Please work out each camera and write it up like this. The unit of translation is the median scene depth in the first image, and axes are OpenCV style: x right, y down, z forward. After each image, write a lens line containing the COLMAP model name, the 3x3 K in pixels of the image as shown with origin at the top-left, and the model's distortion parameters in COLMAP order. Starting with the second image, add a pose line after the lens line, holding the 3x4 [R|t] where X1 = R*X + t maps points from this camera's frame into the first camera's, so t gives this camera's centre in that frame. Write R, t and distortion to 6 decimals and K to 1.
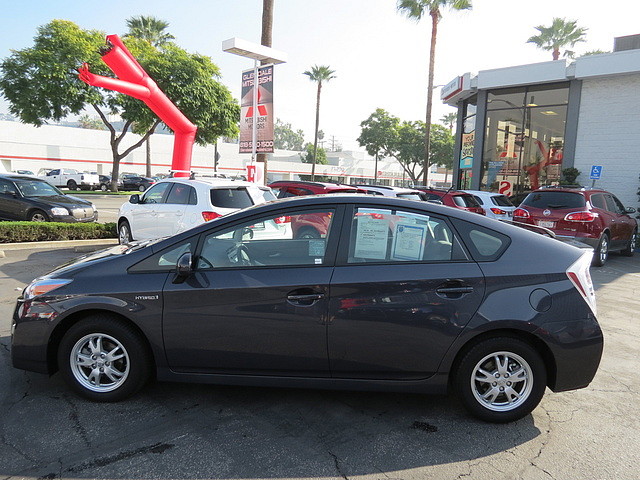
lens RADIAL K [[451.8, 0, 319.6], [0, 451.8, 240.5], [0, 0, 1]] dist [-0.012057, 0.011784]
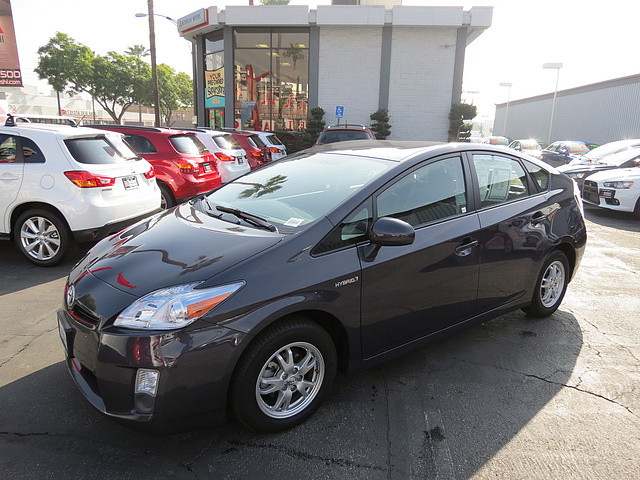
lens RADIAL K [[451.8, 0, 319.5], [0, 451.8, 240.6], [0, 0, 1]] dist [-0.012057, 0.011784]
pose [[0.802850, -0.164180, 0.573129, -0.102255], [0.088192, 0.983463, 0.158184, -0.009102], [-0.589622, -0.076453, 0.804053, 0.045103]]
